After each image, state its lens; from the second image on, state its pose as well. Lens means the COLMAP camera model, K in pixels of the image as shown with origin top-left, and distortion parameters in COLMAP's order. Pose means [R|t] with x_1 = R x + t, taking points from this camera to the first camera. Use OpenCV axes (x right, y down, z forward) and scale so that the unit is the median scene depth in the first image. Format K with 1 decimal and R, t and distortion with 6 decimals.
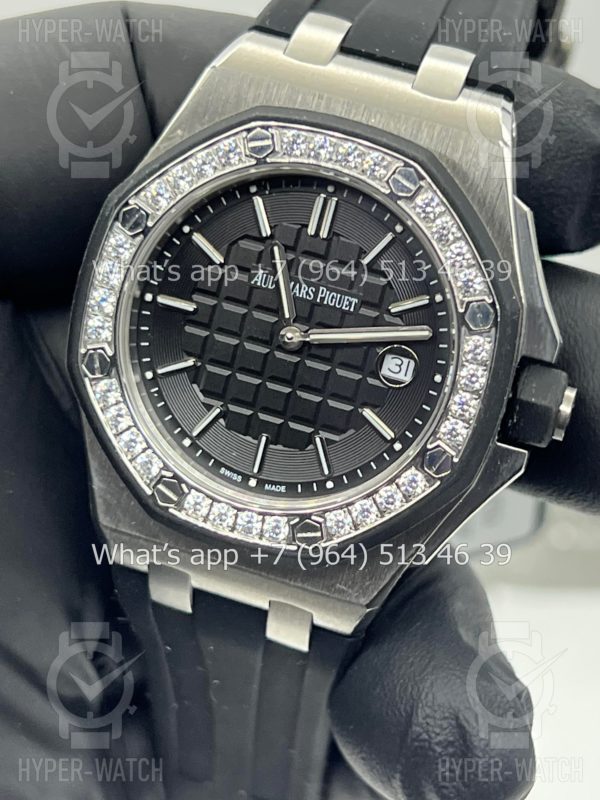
lens RADIAL K [[1818.7, 0, 307.4], [0, 1818.7, 406.6], [0, 0, 1]] dist [0.276867, 0.000000]
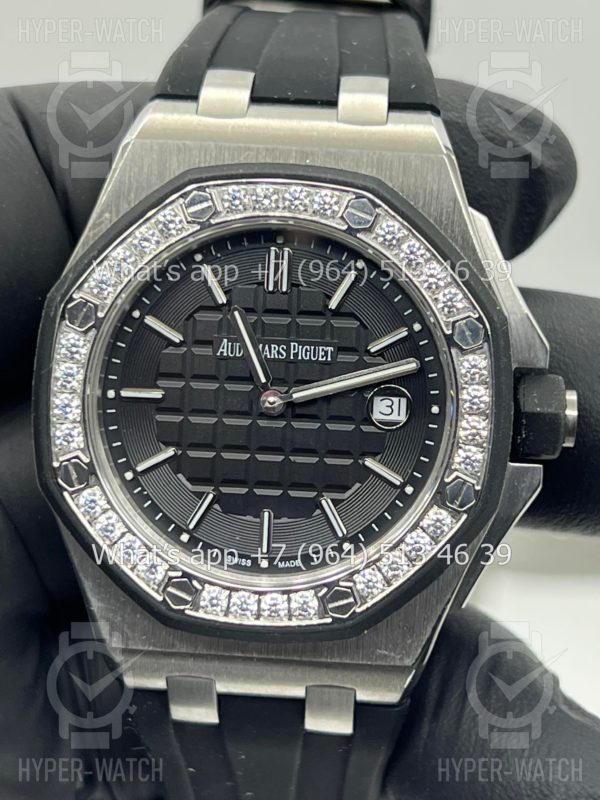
lens RADIAL K [[1818.7, 0, 301.0], [0, 1818.7, 404.0], [0, 0, 1]] dist [0.276867, 0.000000]
pose [[0.969205, -0.212612, 0.124246, -0.111555], [0.221458, 0.973185, -0.062193, 0.024655], [-0.107691, 0.087793, 0.990300, 0.069529]]
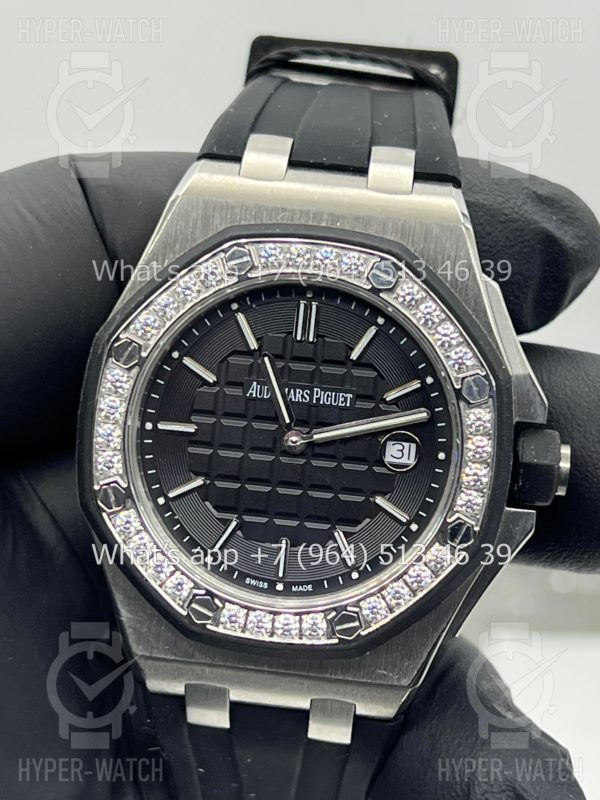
lens RADIAL K [[1818.7, 0, 304.5], [0, 1818.7, 456.8], [0, 0, 1]] dist [0.276867, 0.000000]
pose [[0.978530, -0.163785, 0.125112, -0.134435], [0.170157, 0.984522, -0.041994, 0.015229], [-0.116298, 0.062381, 0.991253, -0.025340]]
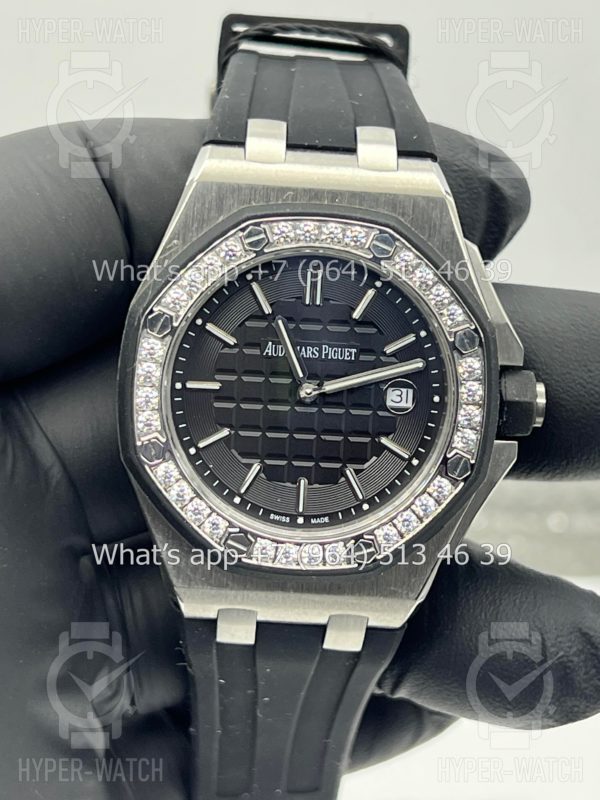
lens RADIAL K [[1818.7, 0, 303.5], [0, 1818.7, 401.4], [0, 0, 1]] dist [0.276867, 0.000000]
pose [[0.950835, -0.219614, 0.218365, -0.270585], [0.220801, 0.975129, 0.019266, -0.055845], [-0.217165, 0.029897, 0.975677, -0.149102]]
